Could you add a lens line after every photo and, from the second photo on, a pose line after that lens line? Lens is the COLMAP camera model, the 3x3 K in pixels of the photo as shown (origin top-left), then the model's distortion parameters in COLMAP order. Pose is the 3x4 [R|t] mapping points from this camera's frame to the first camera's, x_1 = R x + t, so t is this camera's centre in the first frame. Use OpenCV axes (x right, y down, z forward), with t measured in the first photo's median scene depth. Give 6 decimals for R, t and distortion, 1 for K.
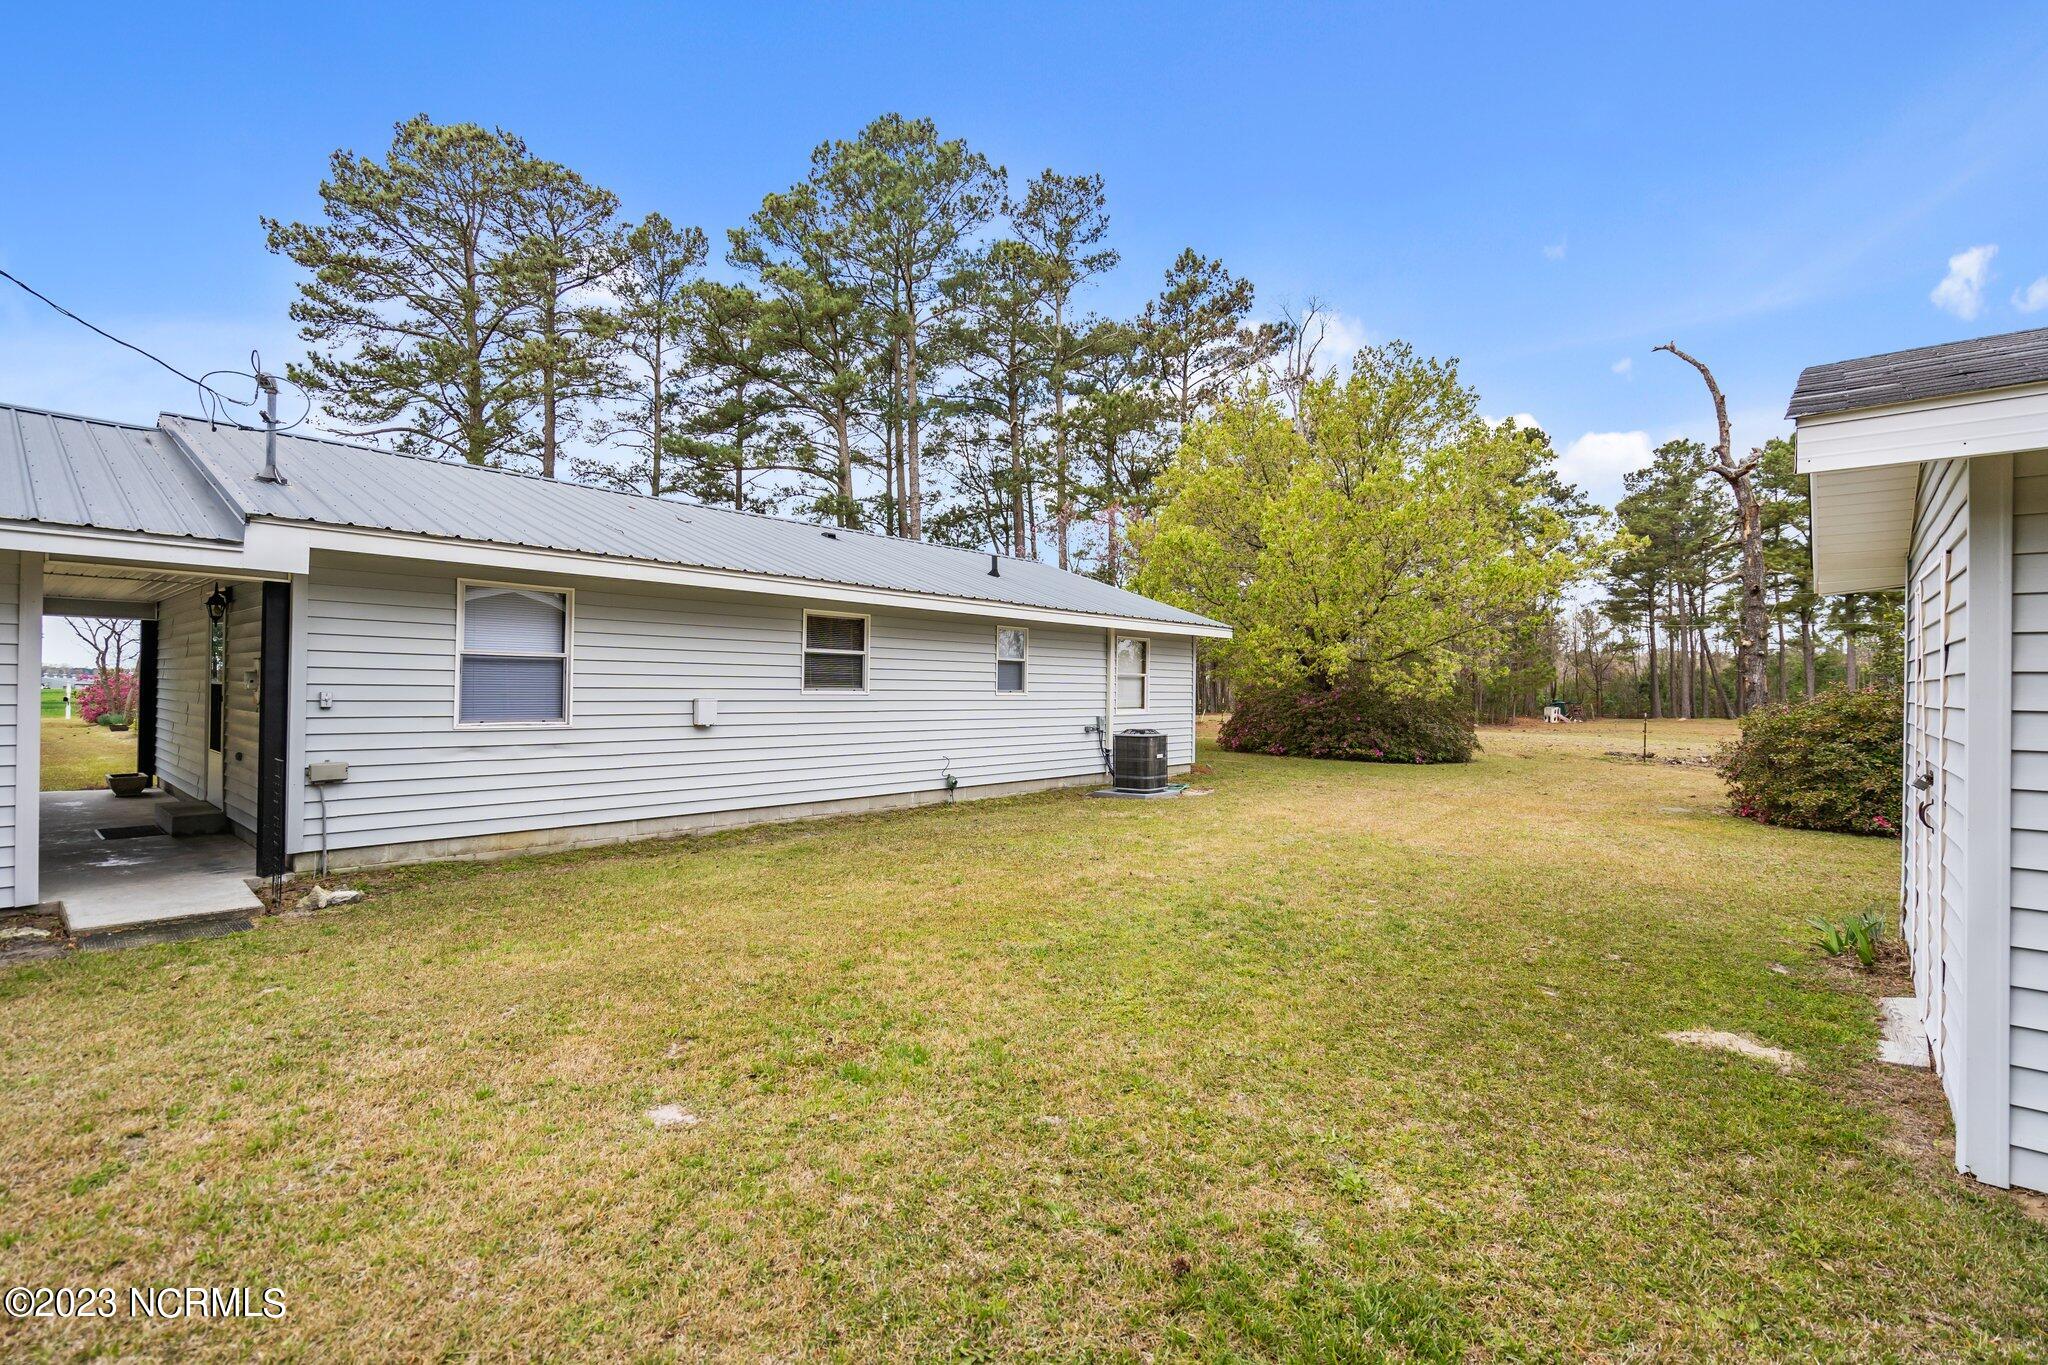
lens RADIAL K [[927.0, 0, 1026.5], [0, 927.0, 680.0], [0, 0, 1]] dist [-0.004300, 0.001985]
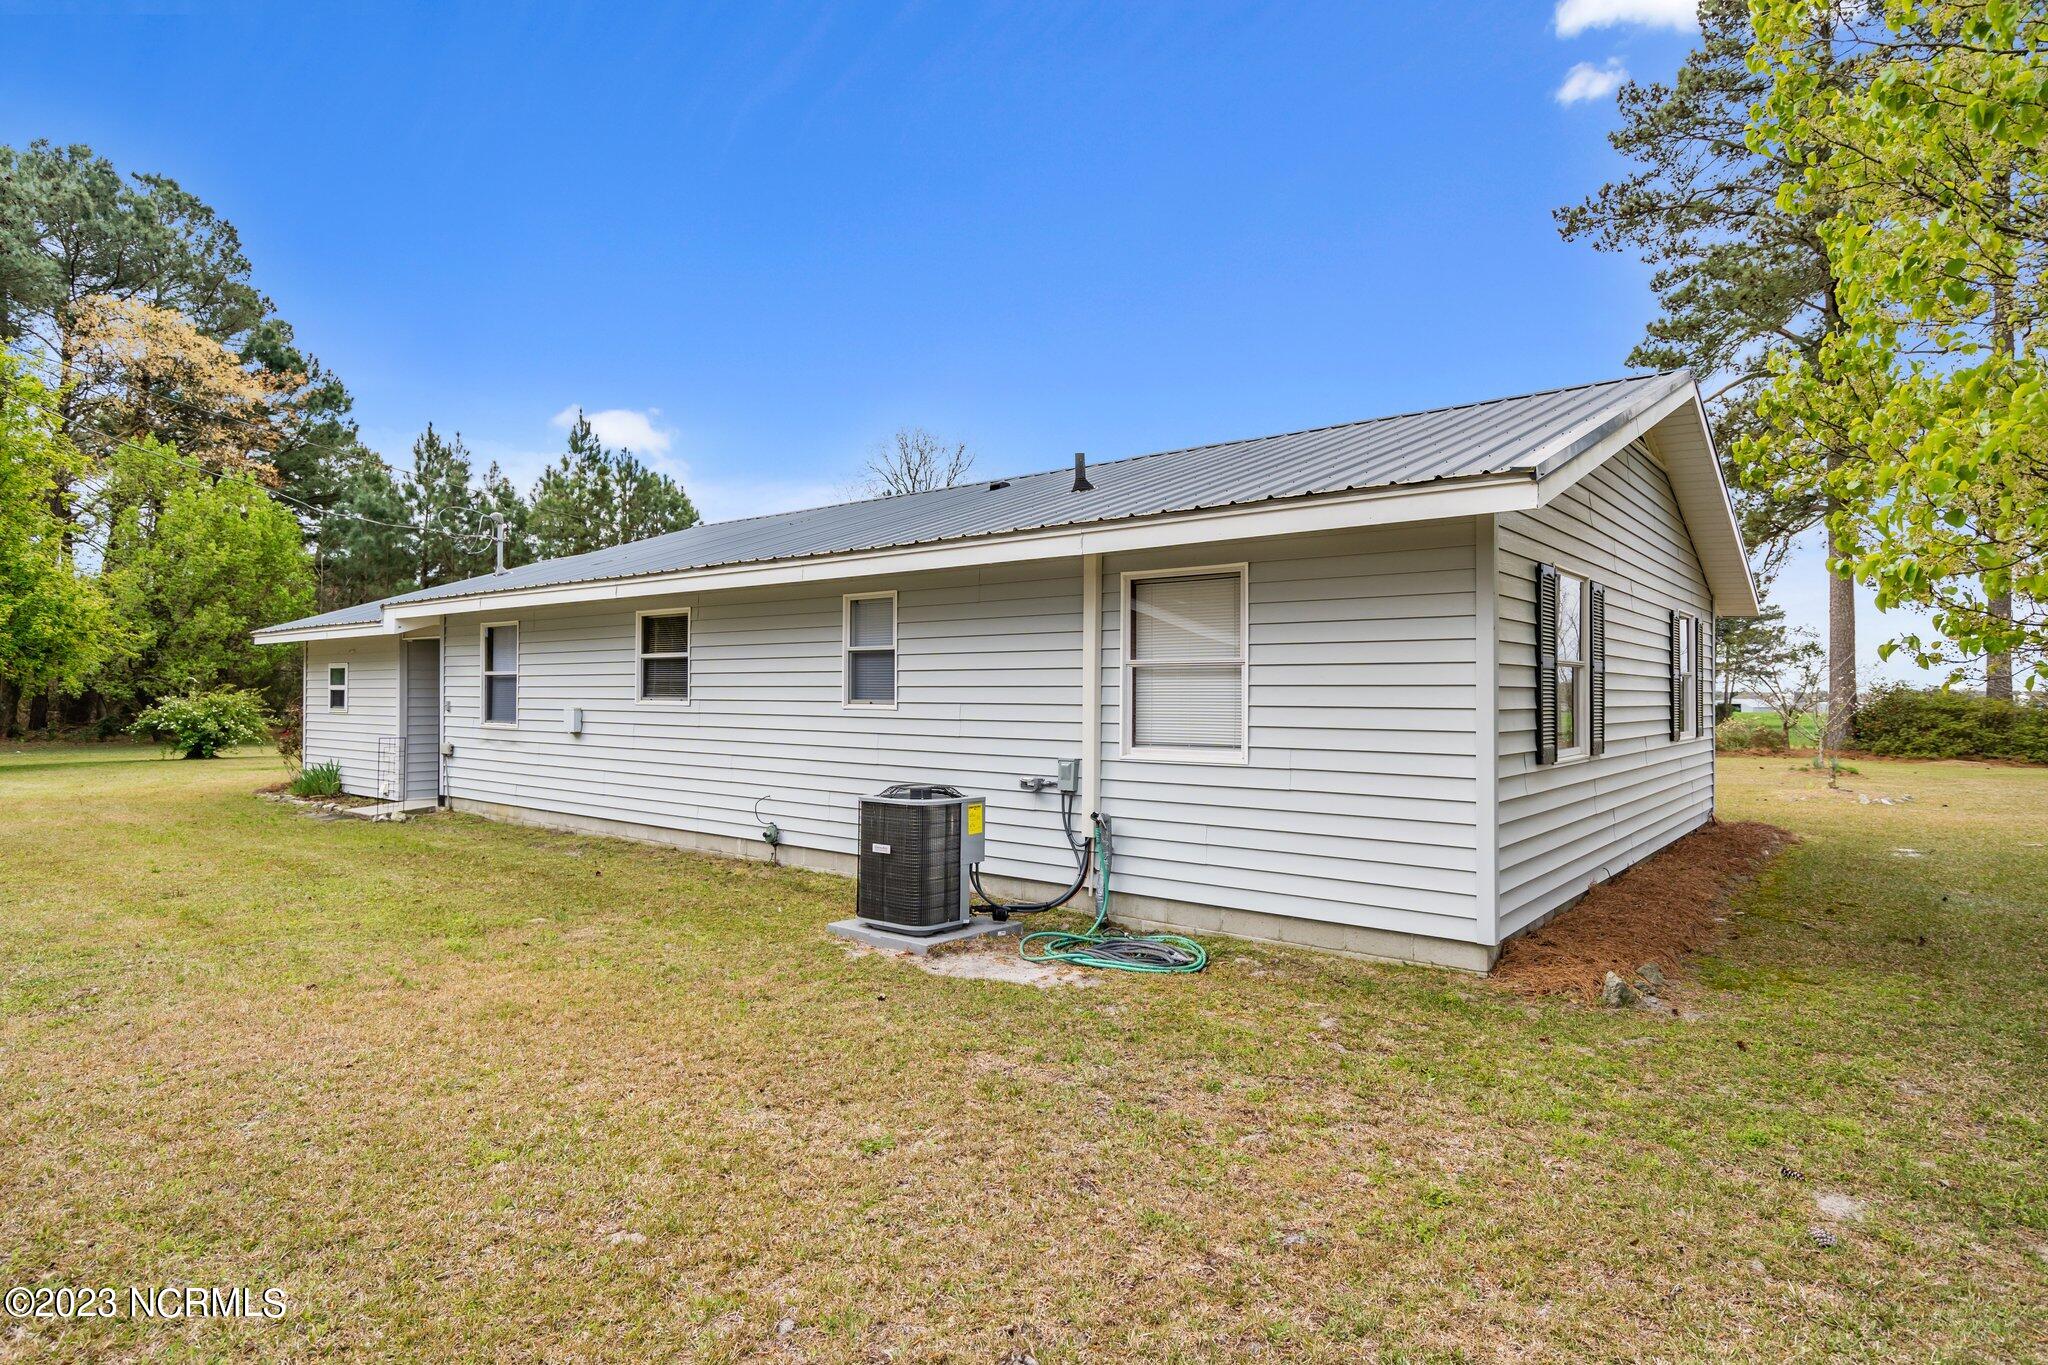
lens RADIAL K [[1156.4, 0, 1006.7], [0, 1156.4, 674.5], [0, 0, 1]] dist [0.004492, -0.000011]
pose [[0.001076, -0.018300, -0.999832, 0.253399], [0.012726, 0.999752, -0.018285, 0.003149], [0.999918, -0.012704, 0.001309, 0.382803]]
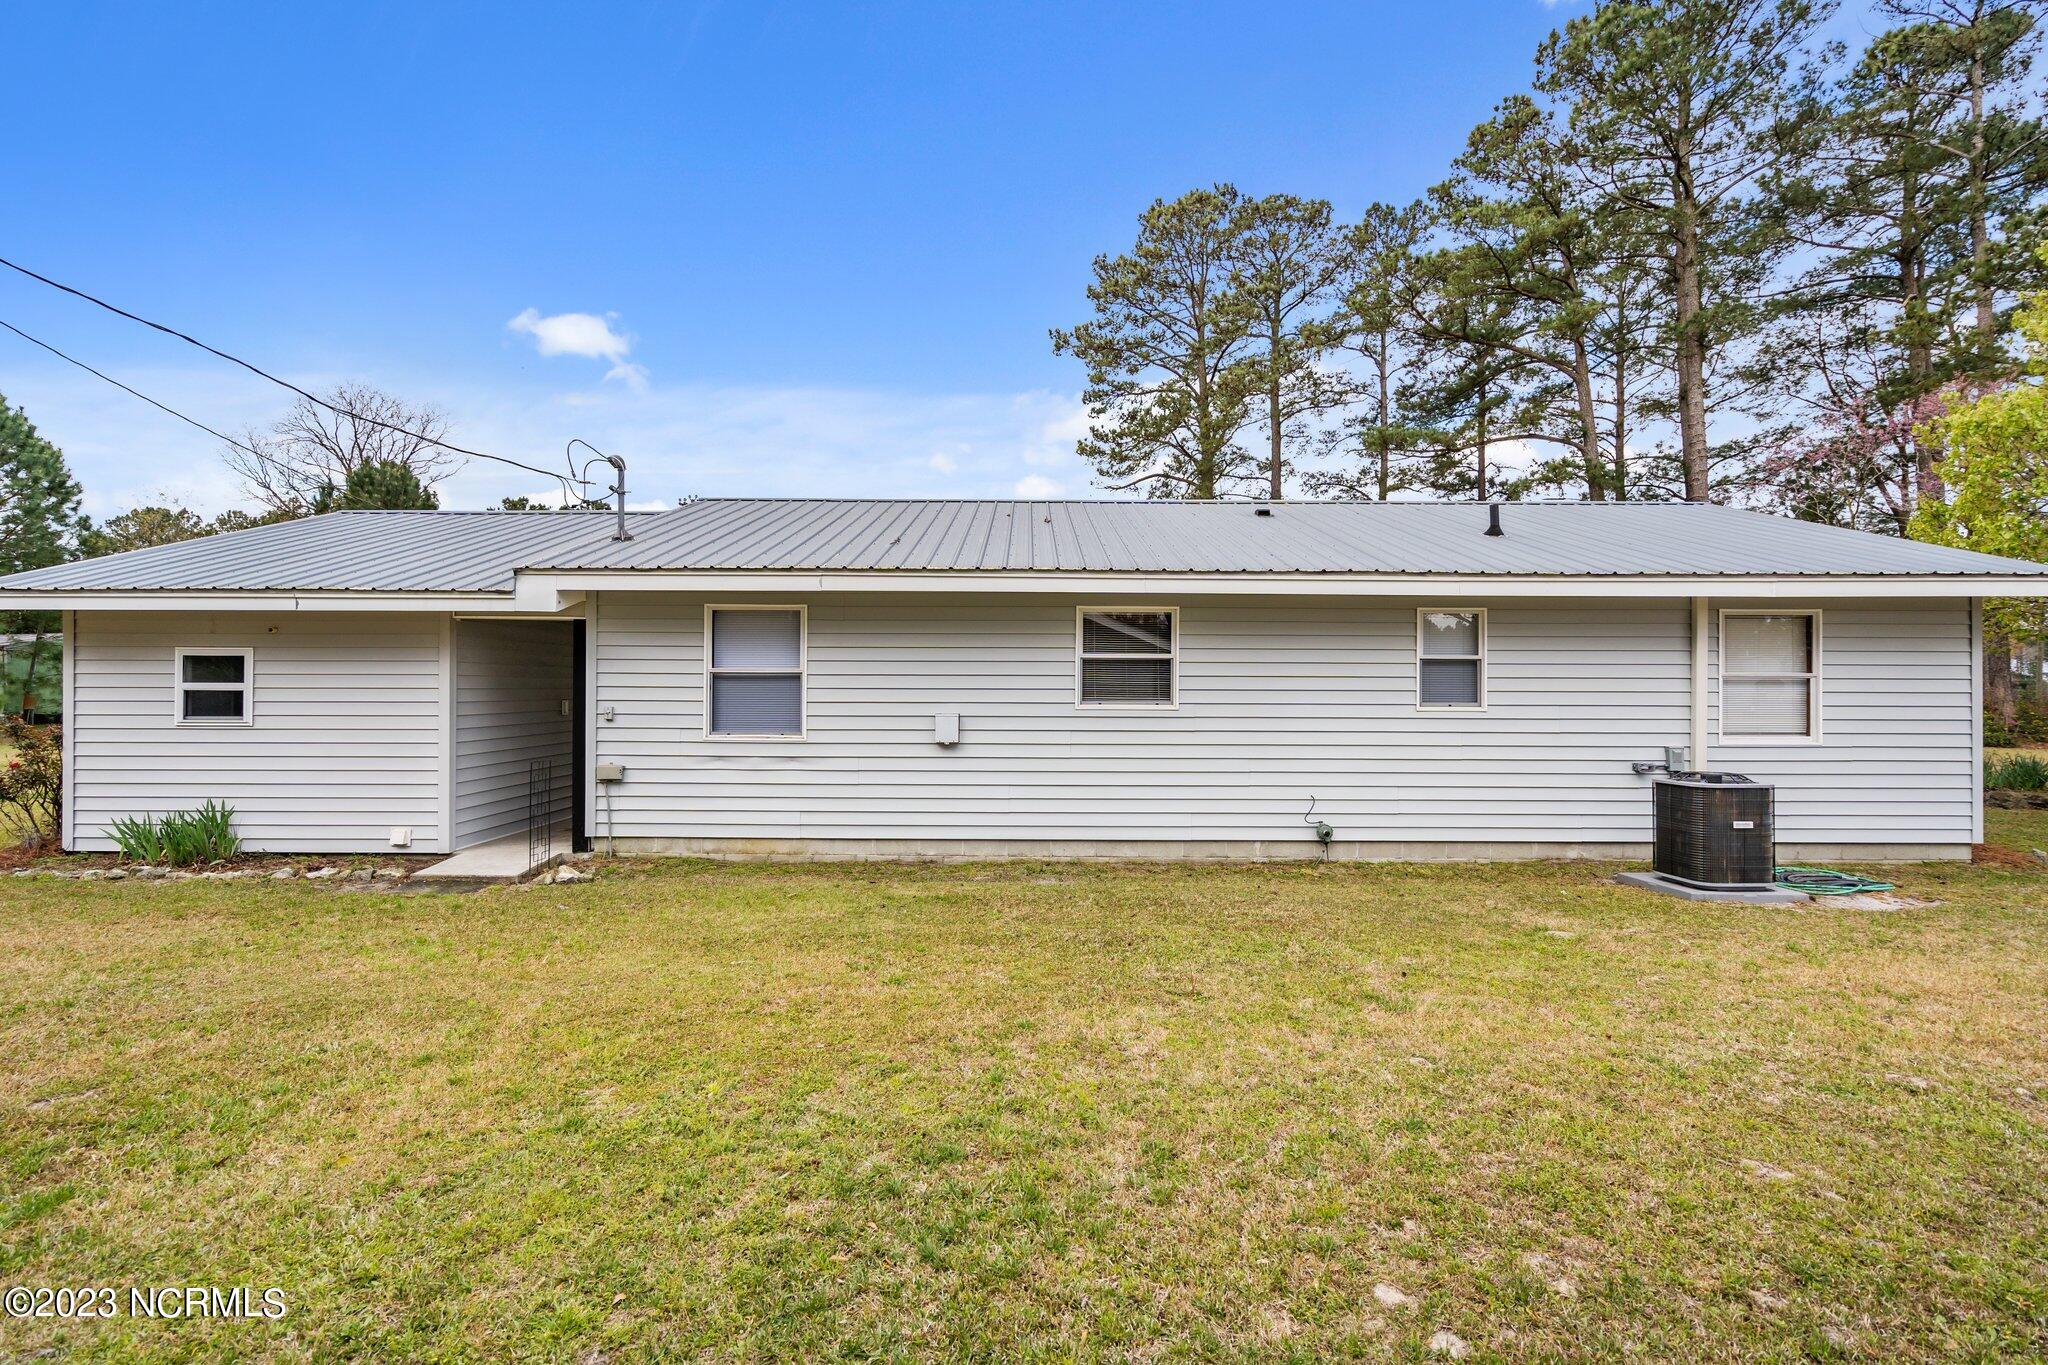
lens RADIAL K [[927.0, 0, 1019.8], [0, 927.0, 689.3], [0, 0, 1]] dist [-0.004300, 0.001985]
pose [[0.655854, -0.009623, -0.754827, 0.099351], [0.010201, 0.999940, -0.003885, 0.000078], [0.754819, -0.005152, 0.655913, 0.116885]]
